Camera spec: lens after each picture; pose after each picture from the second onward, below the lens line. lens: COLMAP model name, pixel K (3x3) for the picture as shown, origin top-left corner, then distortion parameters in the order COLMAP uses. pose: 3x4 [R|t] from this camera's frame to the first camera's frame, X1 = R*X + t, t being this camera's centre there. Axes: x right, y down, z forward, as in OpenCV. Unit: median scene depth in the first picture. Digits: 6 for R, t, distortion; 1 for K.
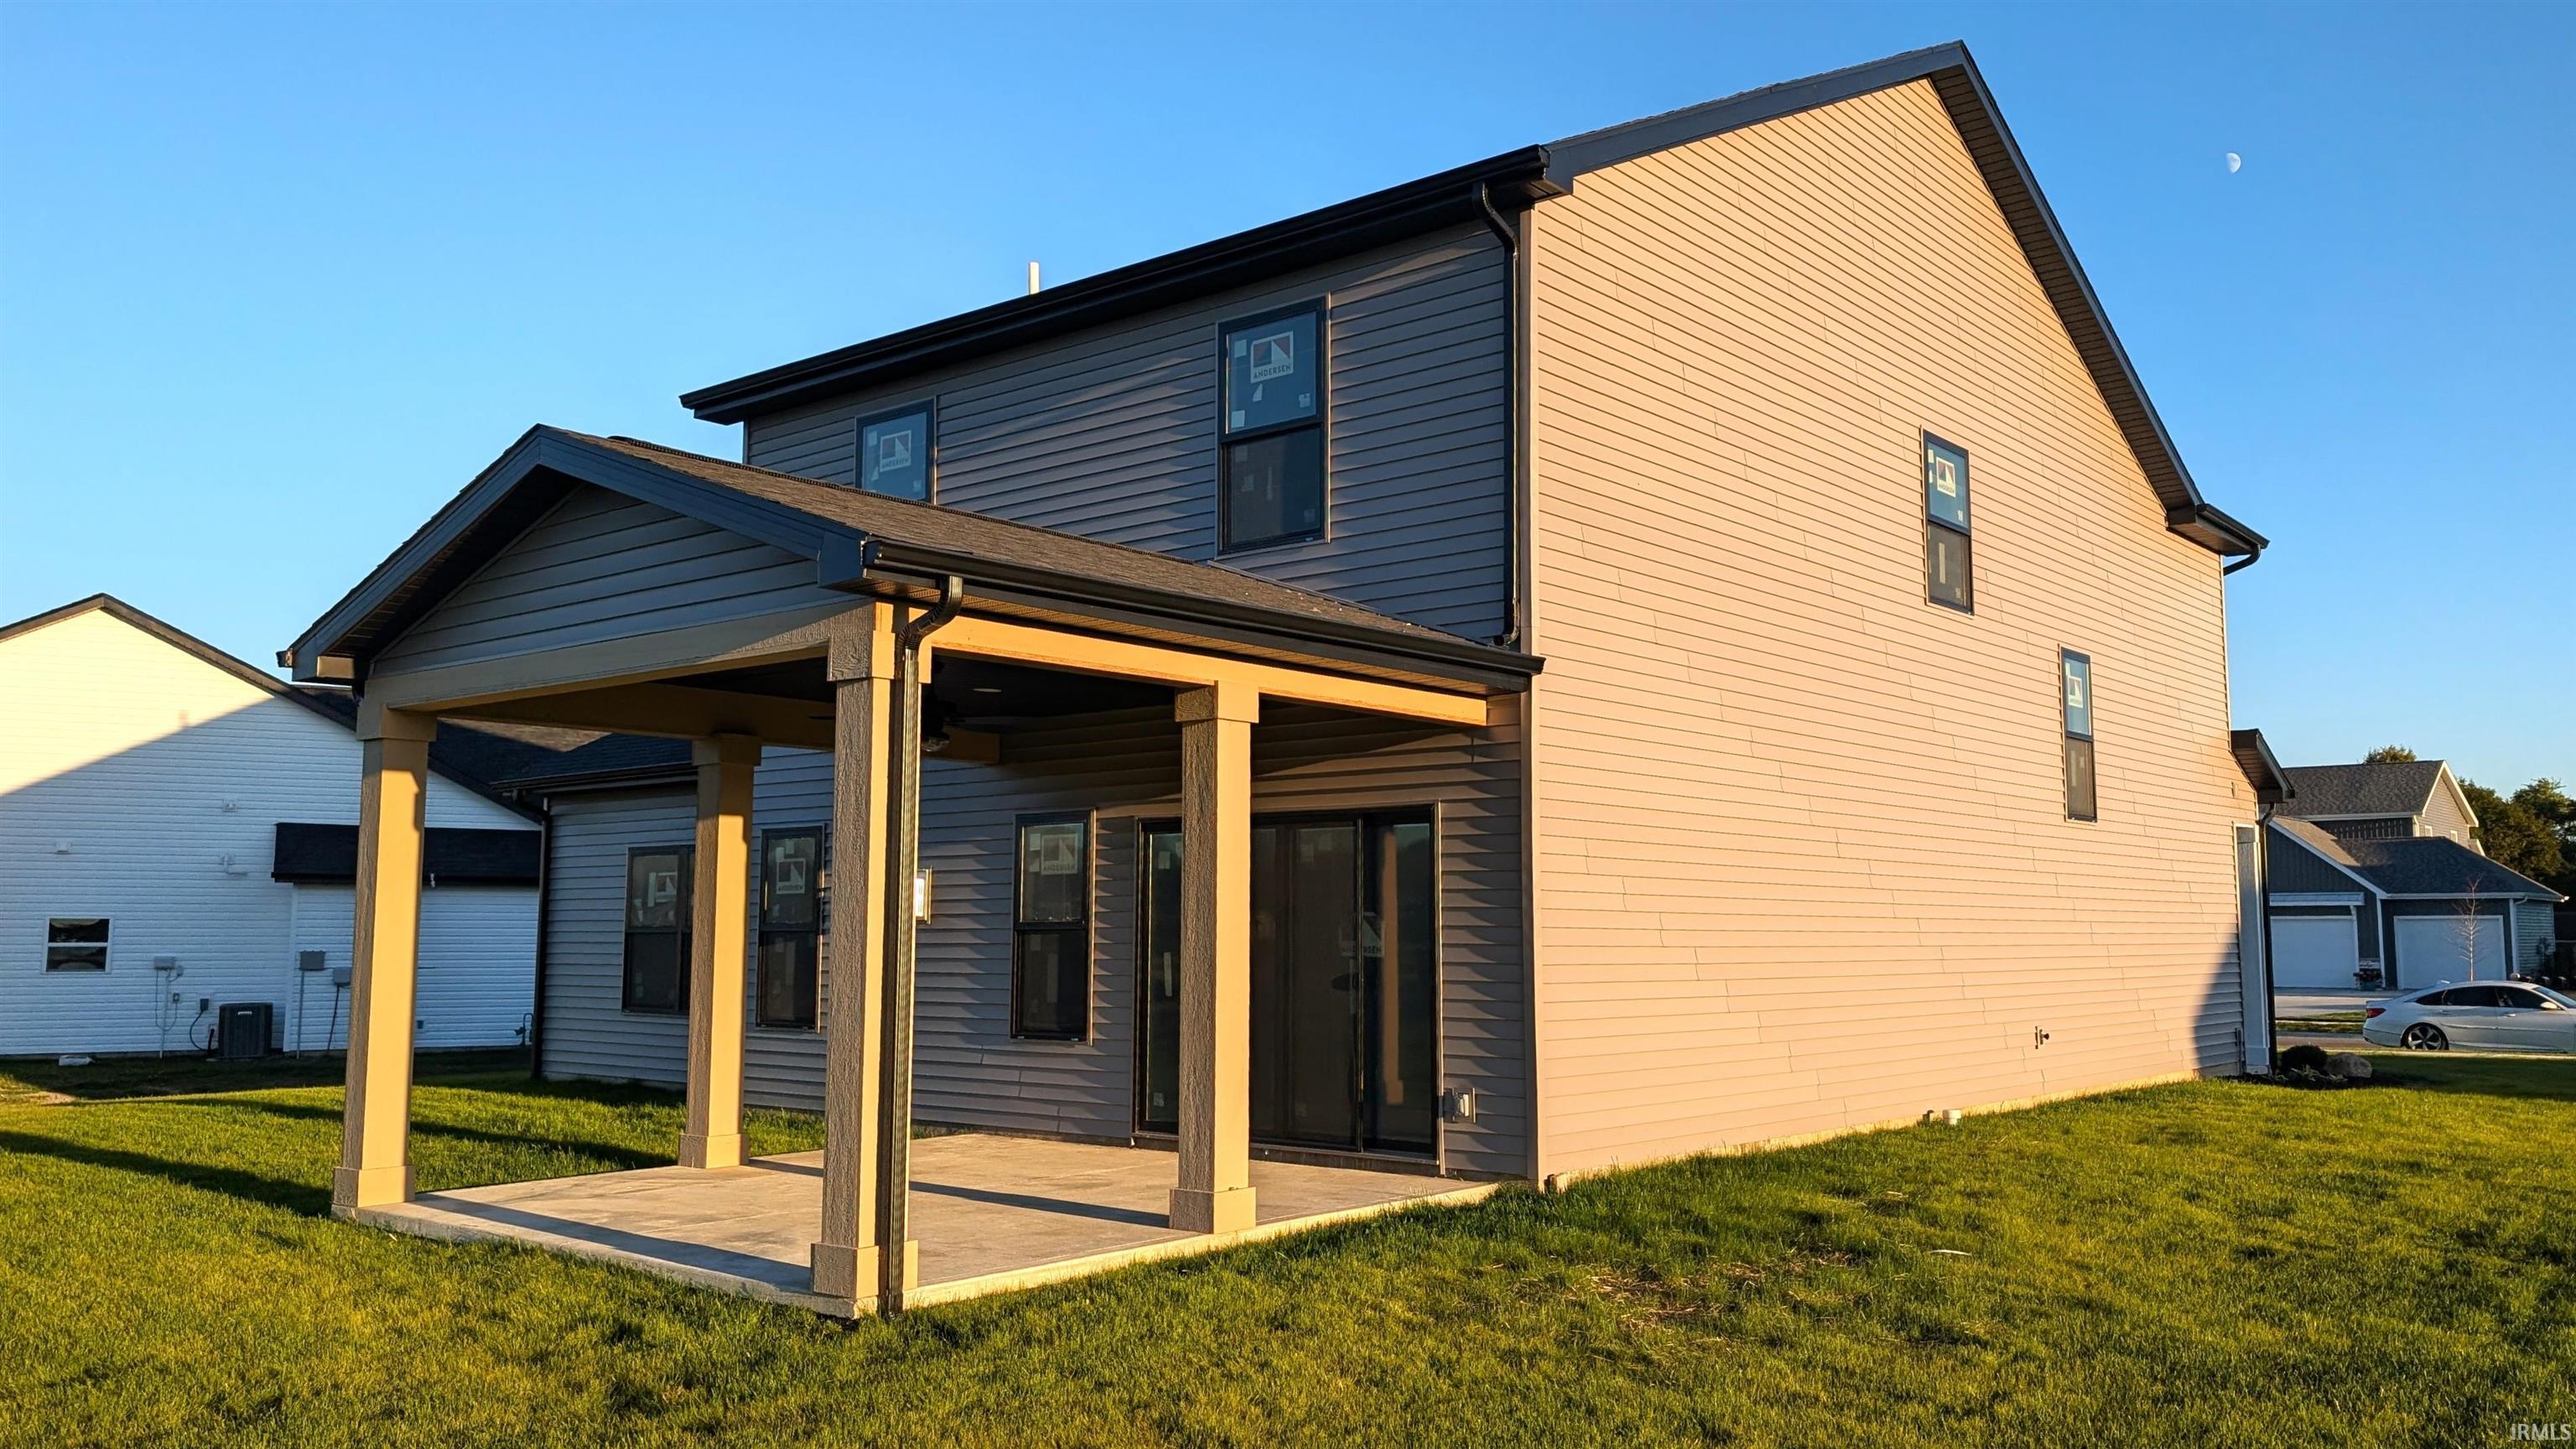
lens RADIAL K [[1858.7, 0, 1288.0], [0, 1858.7, 724.5], [0, 0, 1]] dist [0.019062, -0.033699]
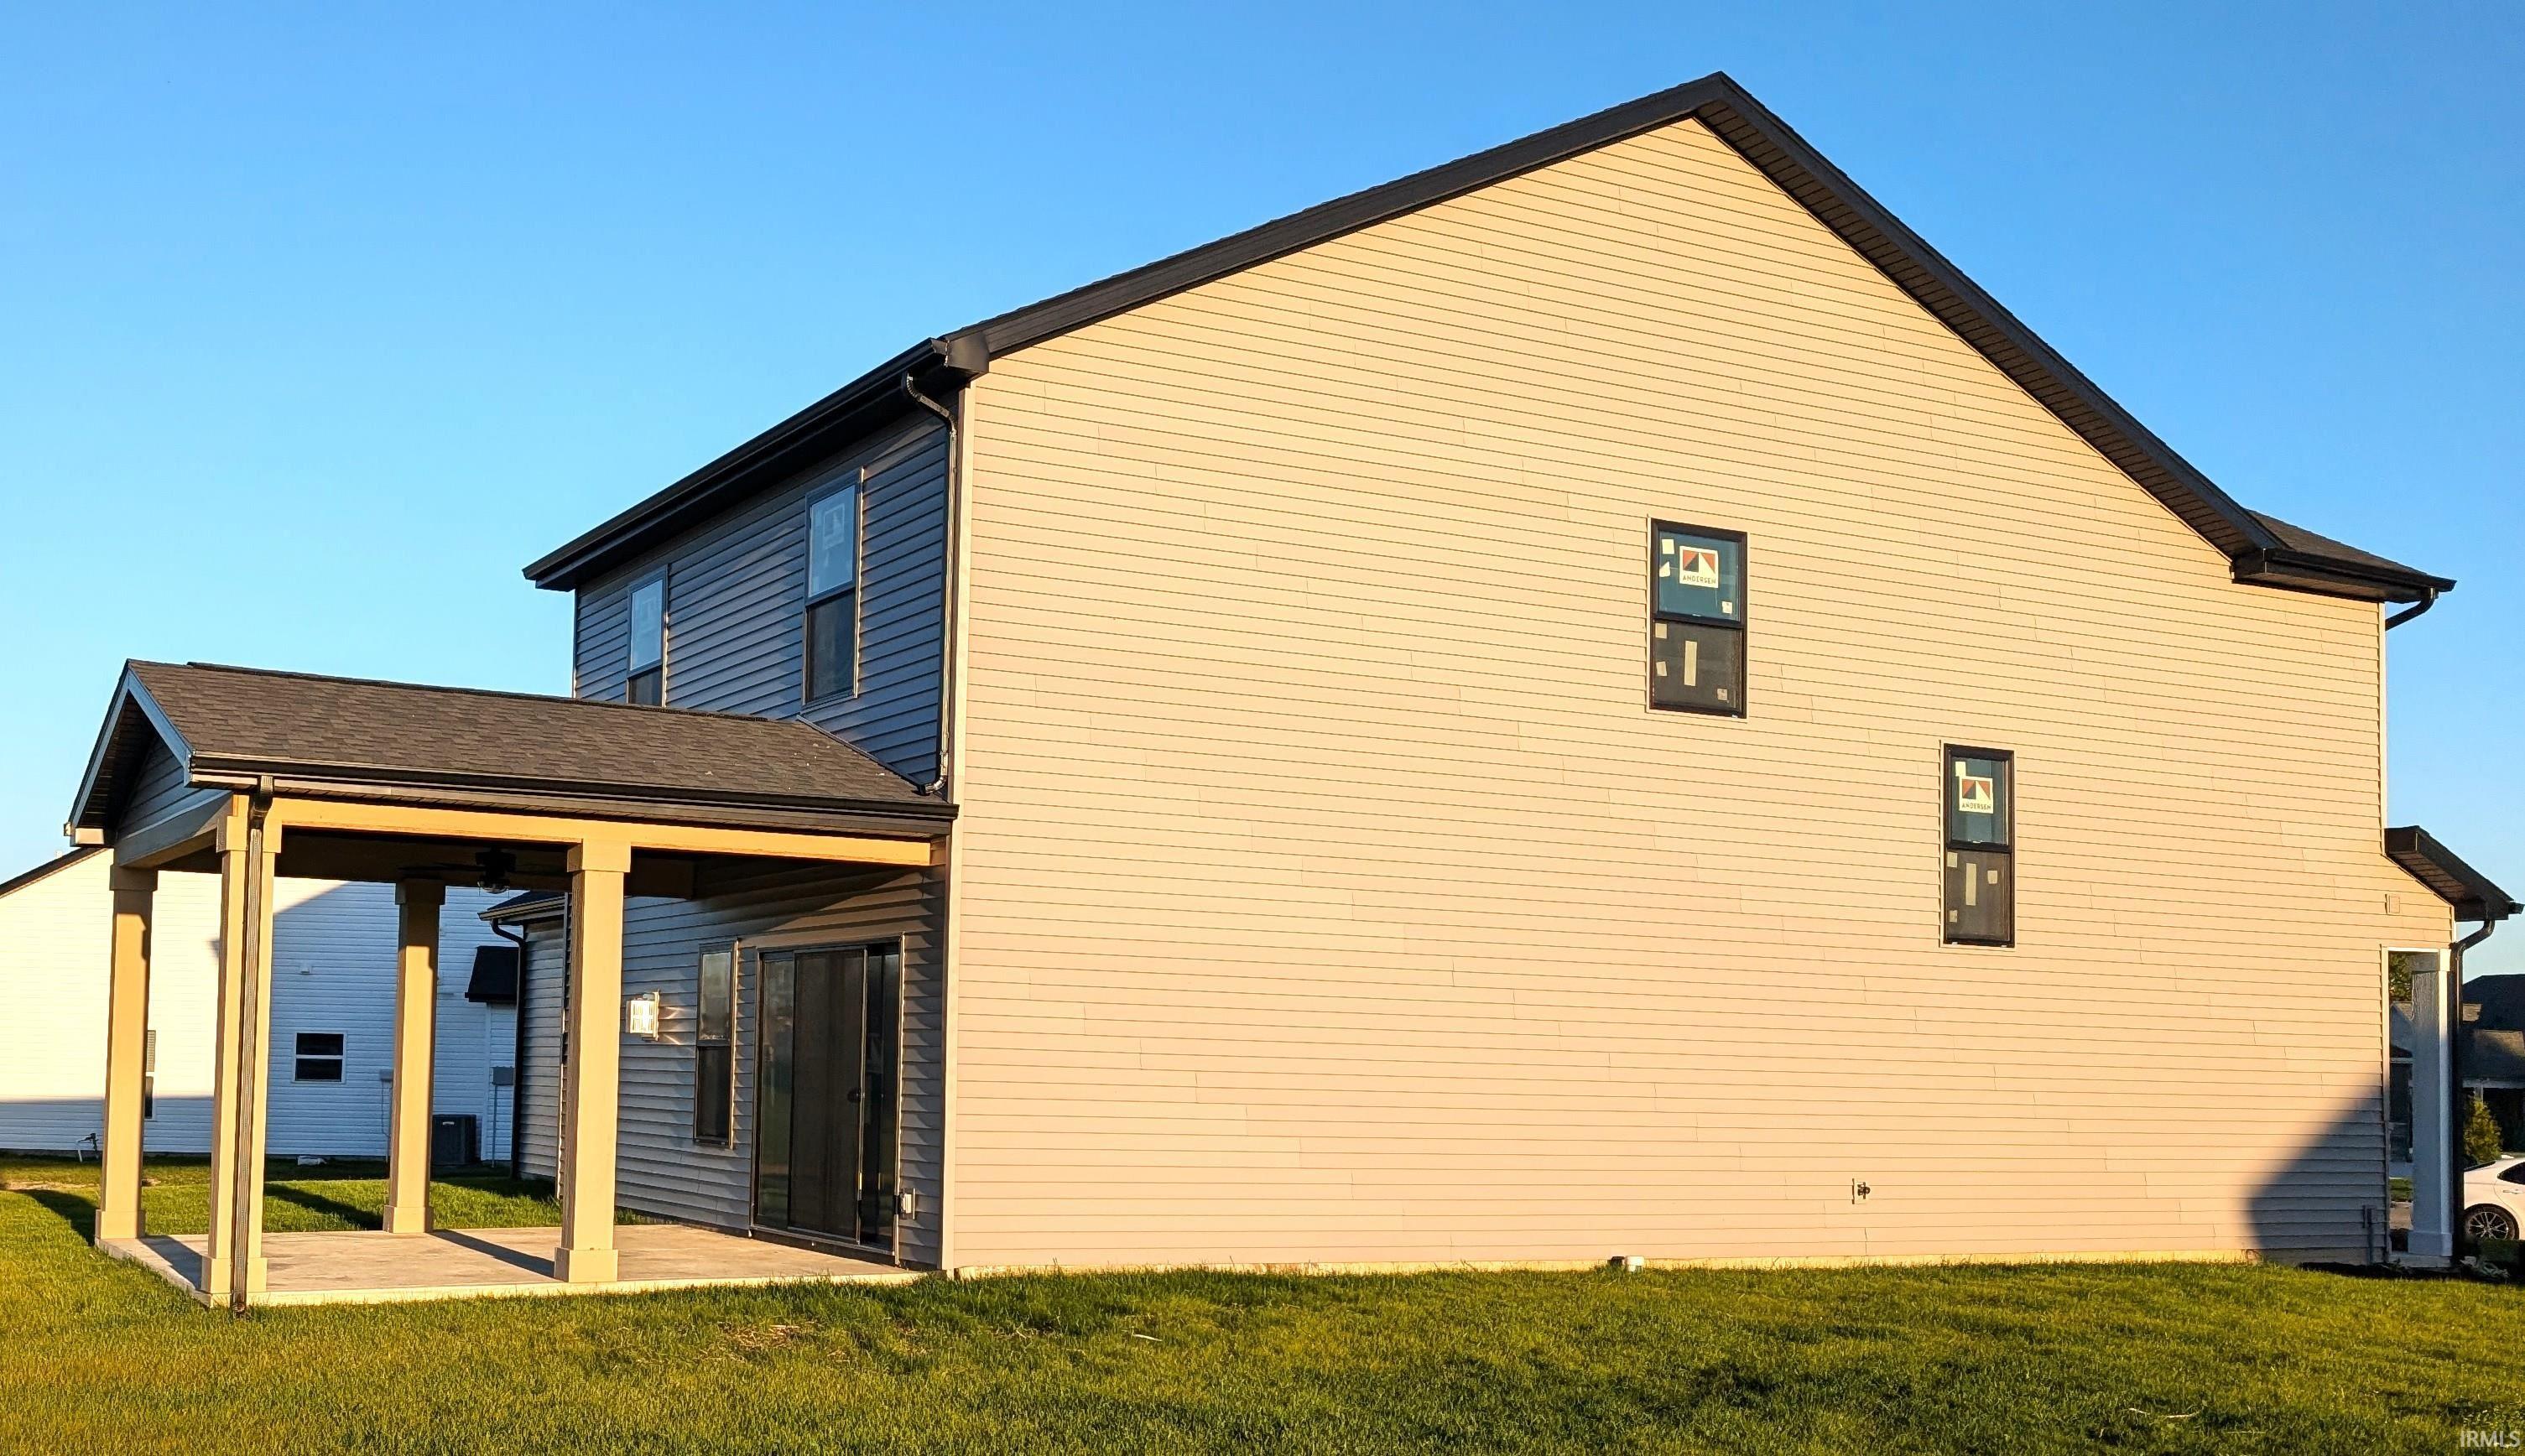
lens RADIAL K [[2579.3, 0, 1261.0], [0, 2579.3, 904.8], [0, 0, 1]] dist [0.016578, -0.001182]
pose [[0.916711, -0.006798, -0.399494, 0.827951], [0.023251, 0.999068, 0.036353, -0.024667], [0.398874, -0.042614, 0.916015, -0.302306]]
